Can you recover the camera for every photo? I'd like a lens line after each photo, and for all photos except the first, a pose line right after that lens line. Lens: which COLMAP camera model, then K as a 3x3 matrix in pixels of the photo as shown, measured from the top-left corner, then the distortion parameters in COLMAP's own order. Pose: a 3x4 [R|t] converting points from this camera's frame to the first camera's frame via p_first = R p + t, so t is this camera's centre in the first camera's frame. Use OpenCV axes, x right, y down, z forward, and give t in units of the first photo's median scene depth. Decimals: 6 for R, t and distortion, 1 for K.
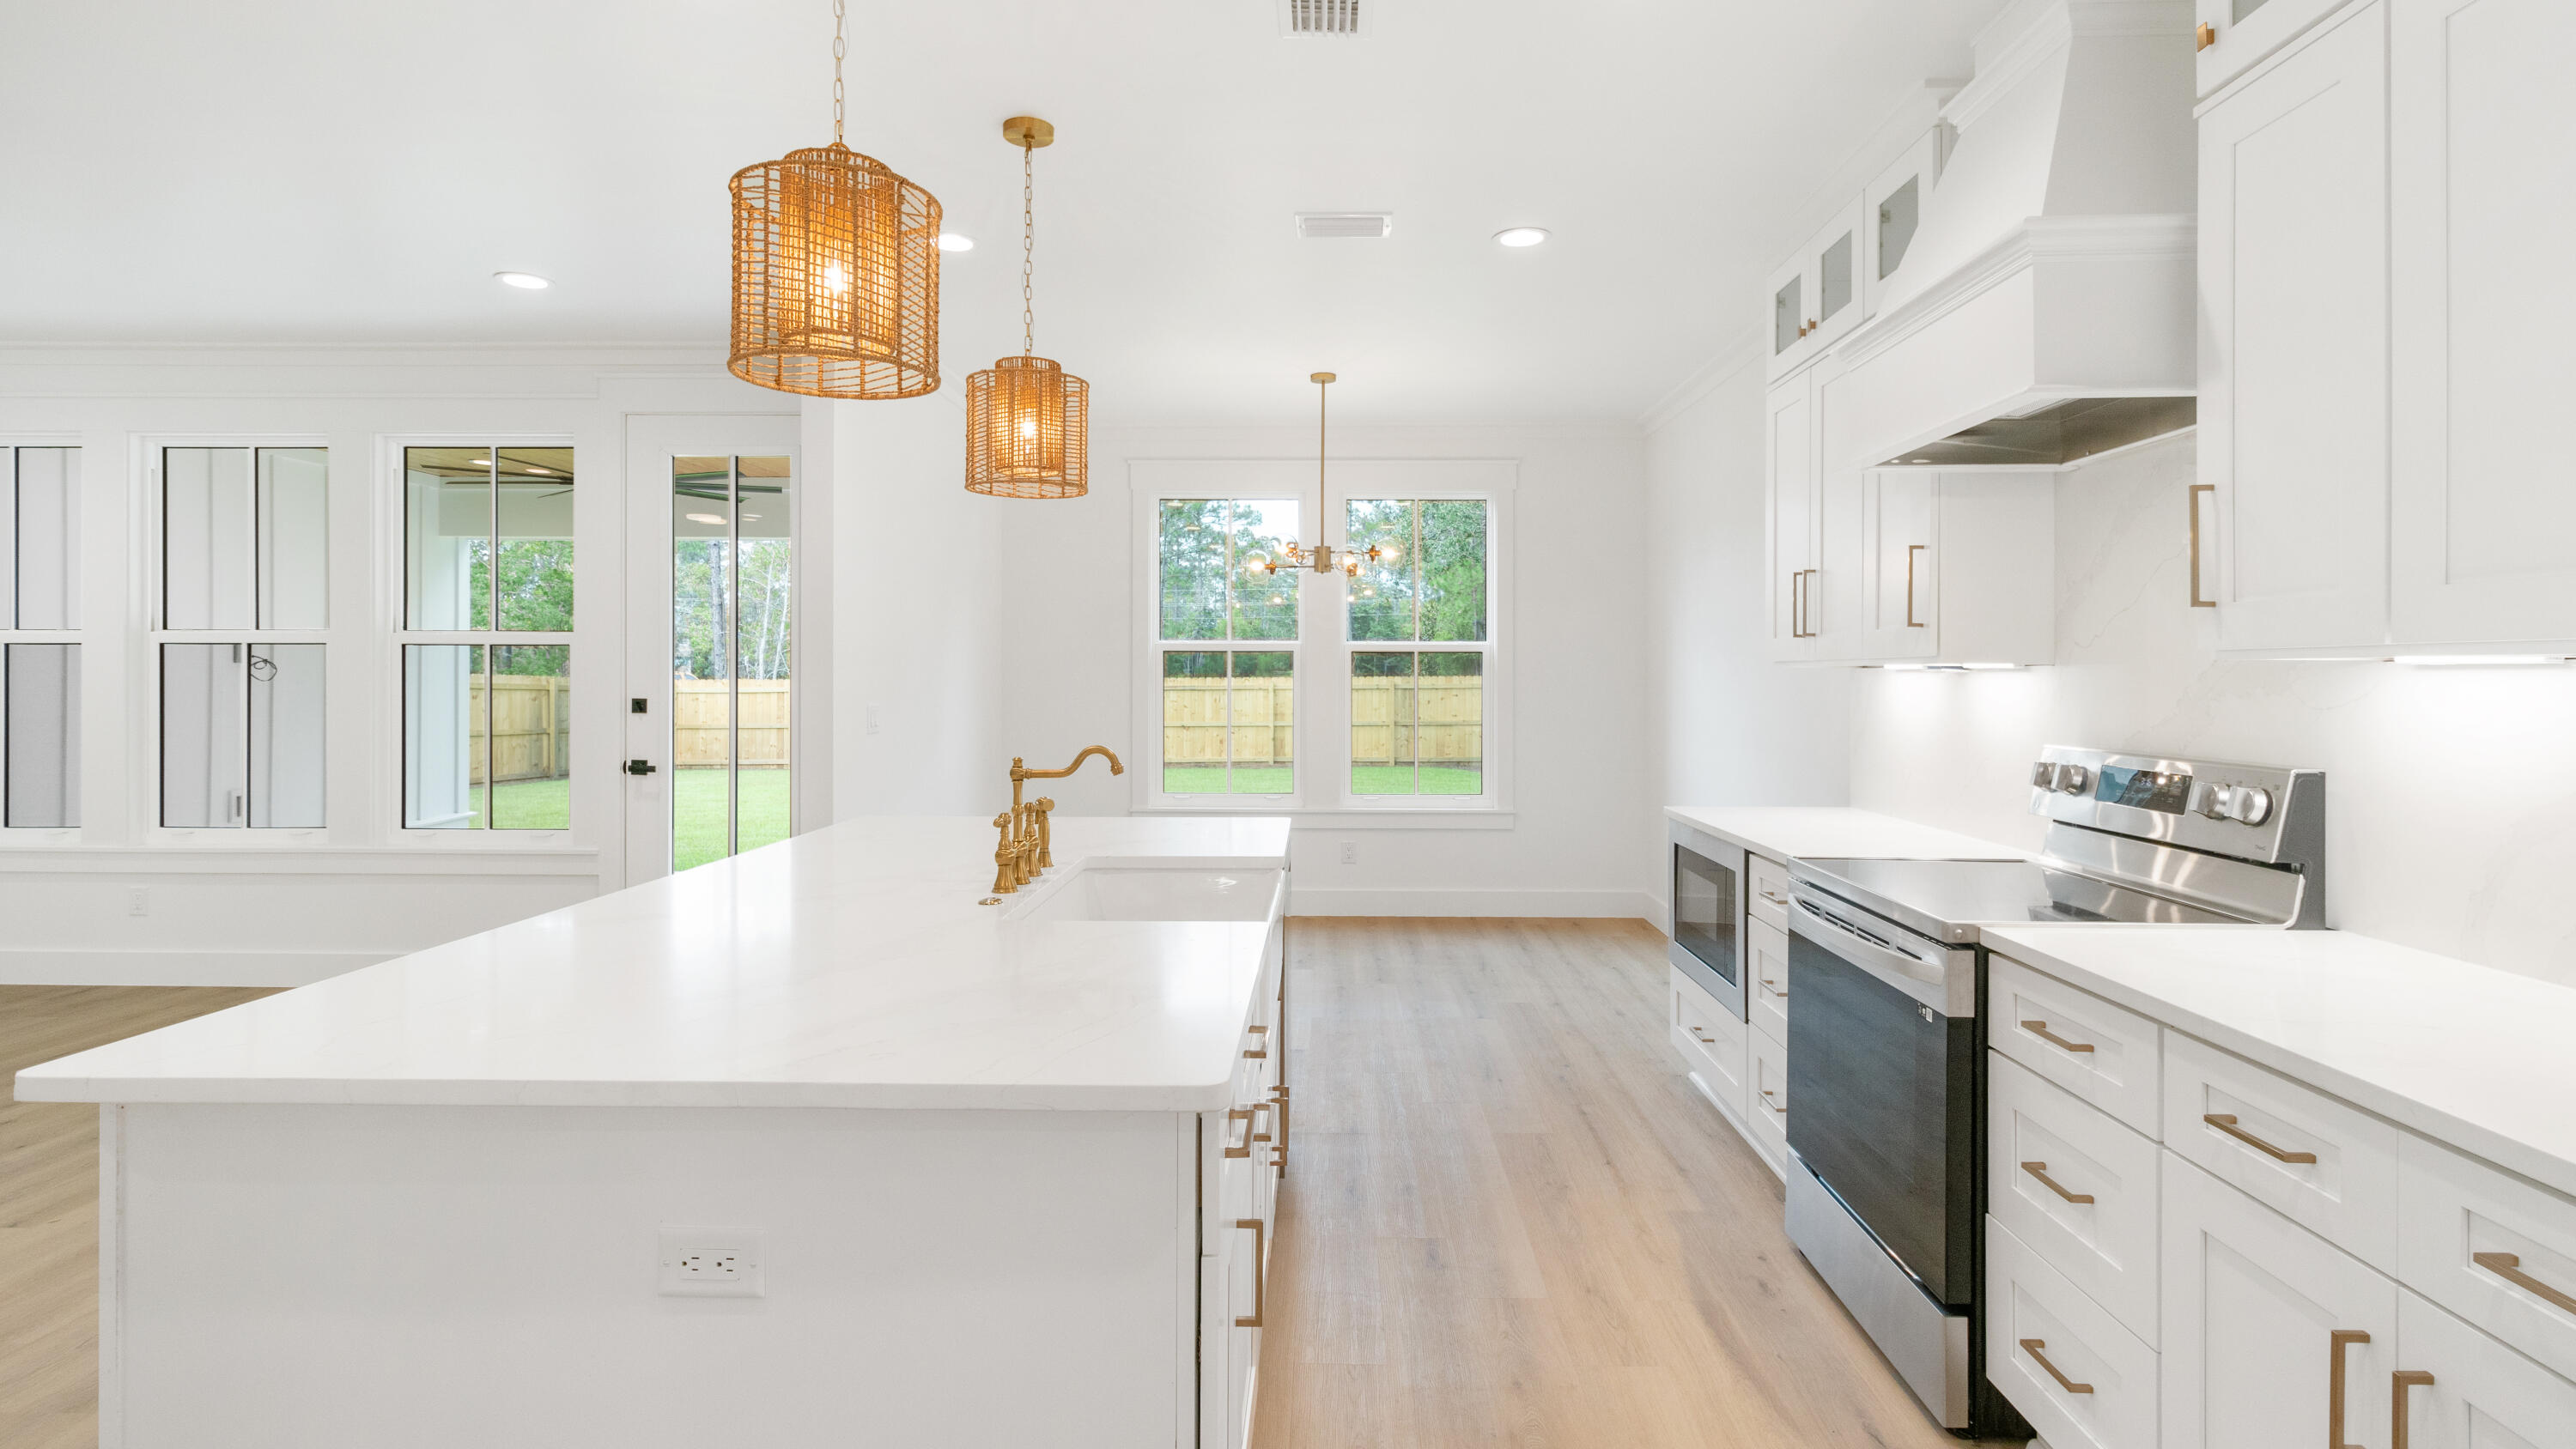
lens RADIAL K [[1238.5, 0, 1318.3], [0, 1238.5, 687.8], [0, 0, 1]] dist [0.001081, 0.003778]
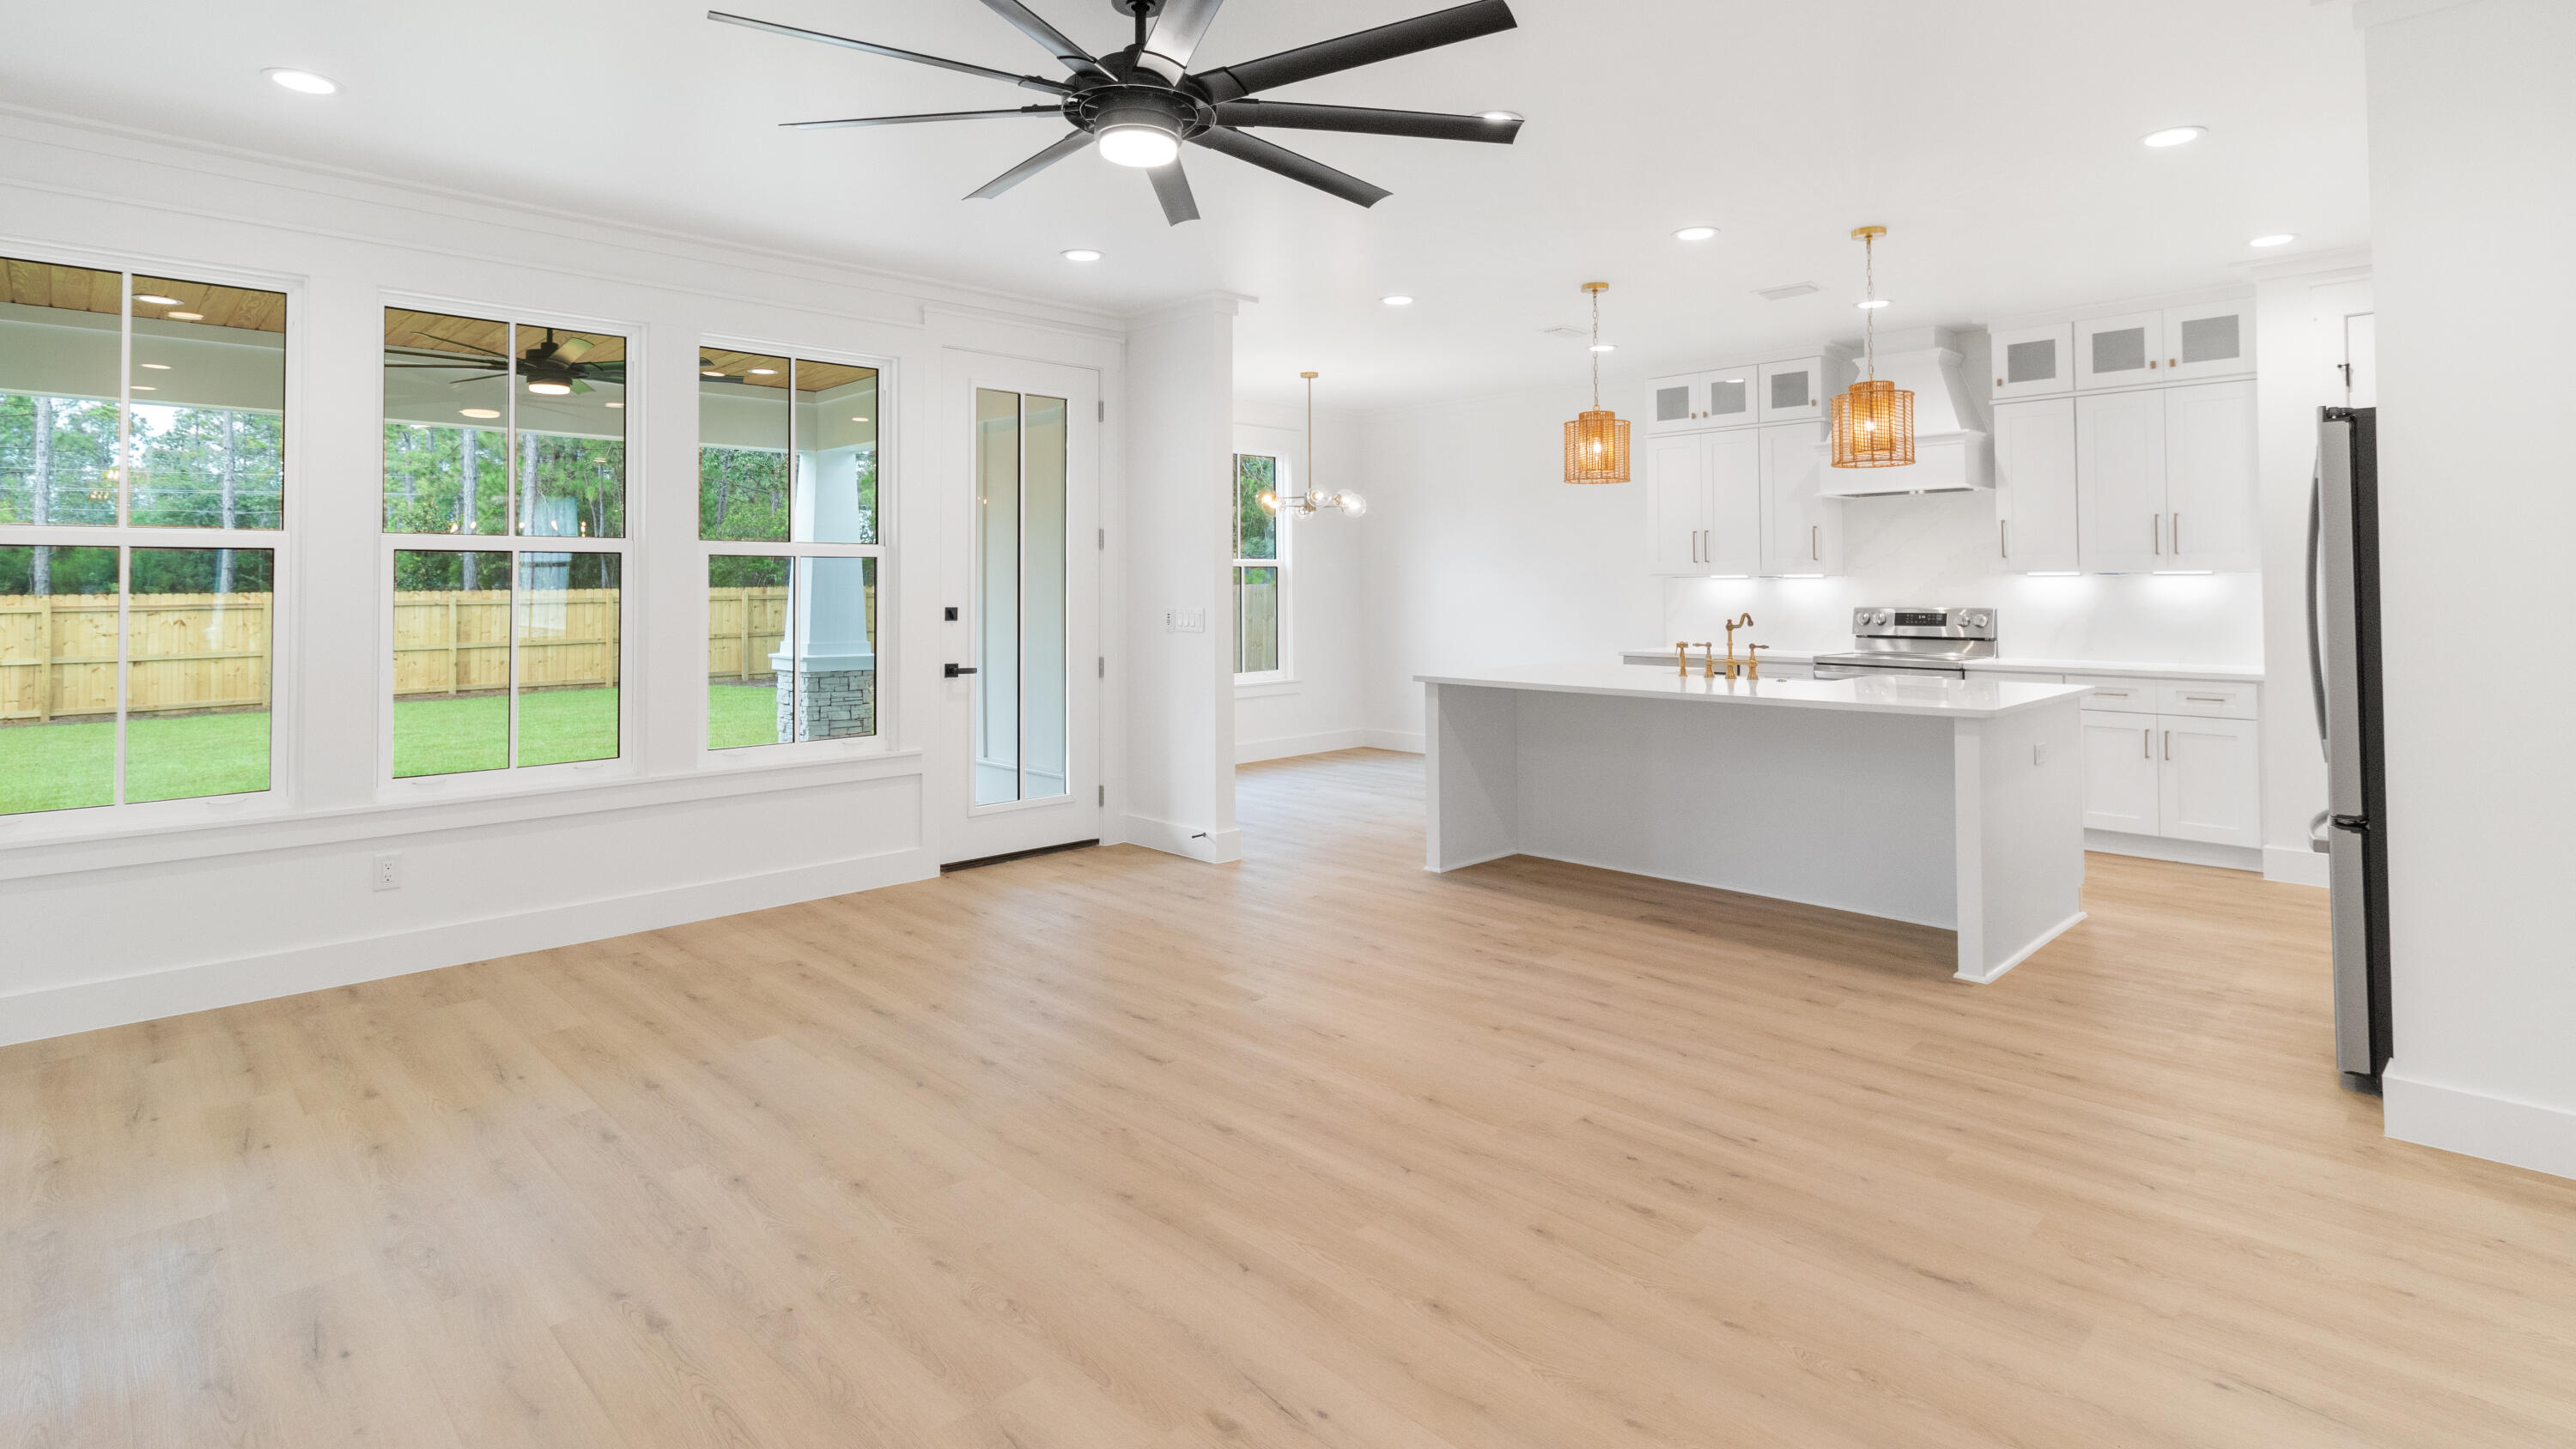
lens RADIAL K [[1238.5, 0, 1279.4], [0, 1238.5, 580.4], [0, 0, 1]] dist [0.001081, 0.003778]
pose [[0.706497, -0.003233, 0.707708, -0.966731], [0.013738, 0.999864, -0.009146, -0.000730], [-0.707583, 0.016184, 0.706445, 0.016310]]
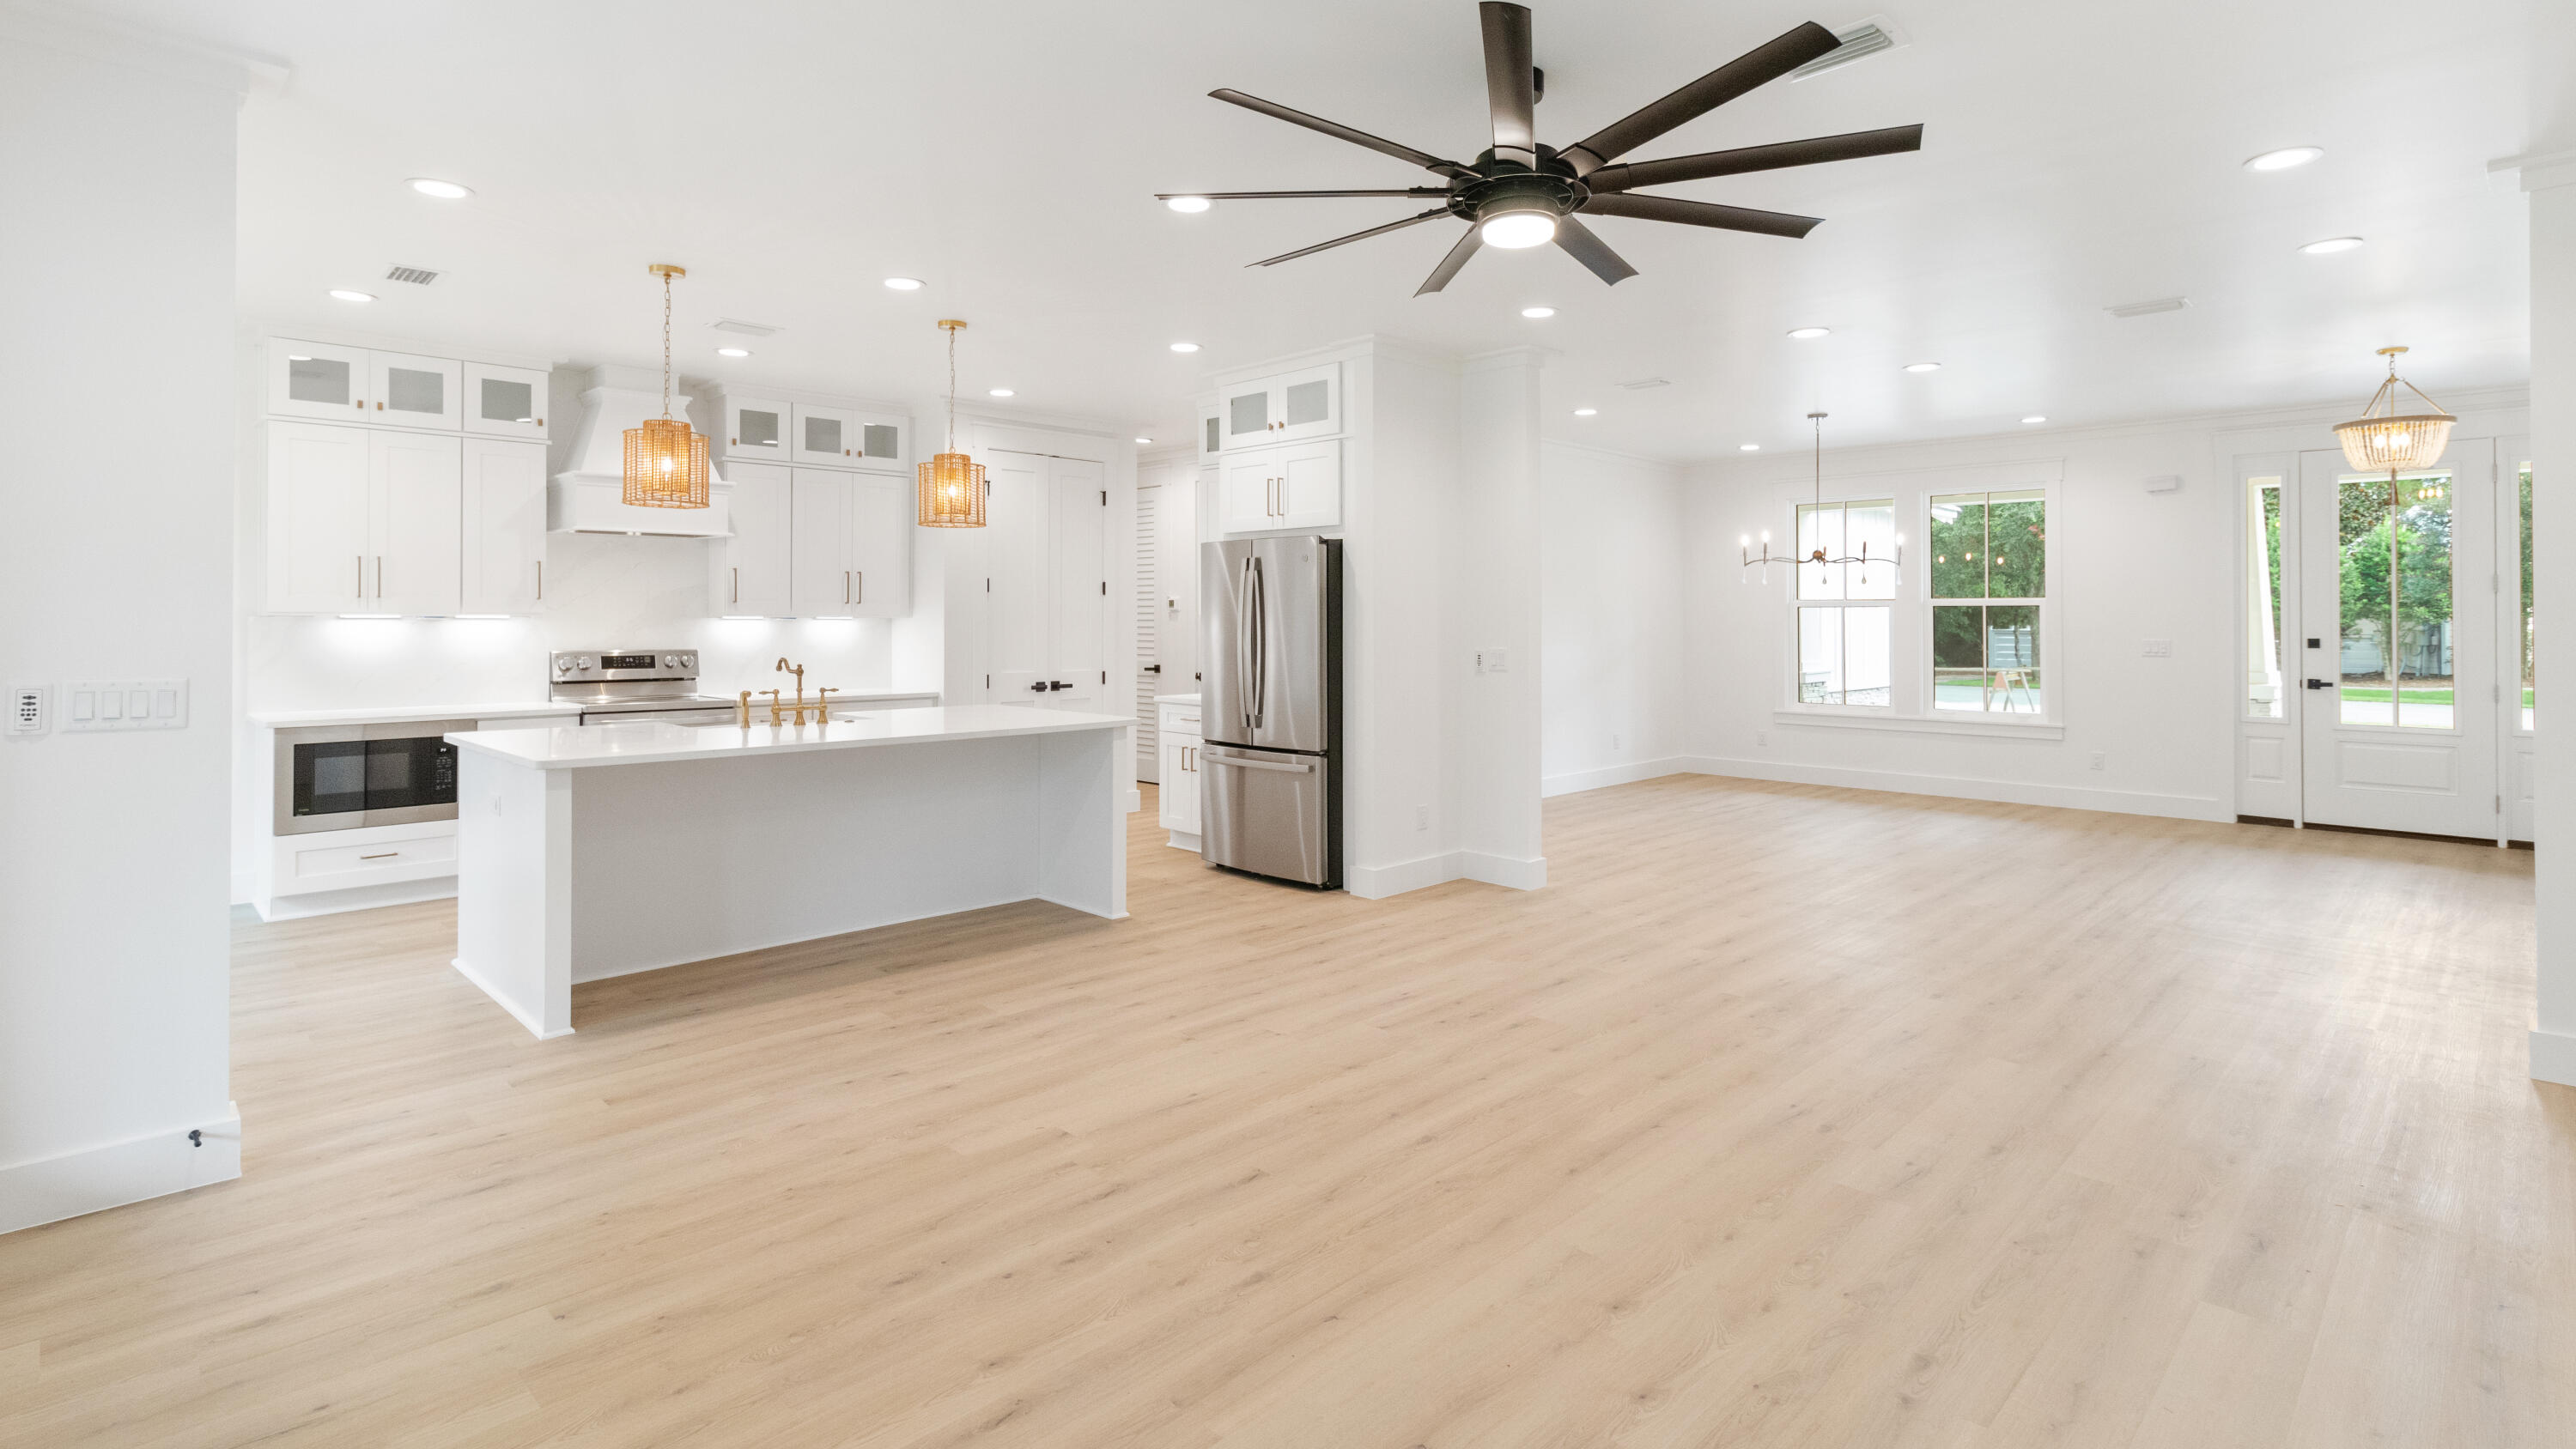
lens RADIAL K [[1238.5, 0, 1300.2], [0, 1238.5, 608.3], [0, 0, 1]] dist [0.001081, 0.003778]
pose [[-0.718278, 0.002398, 0.695752, -0.963730], [0.002520, 0.999996, -0.000845, -0.013793], [-0.695752, 0.001146, -0.718281, 0.801198]]
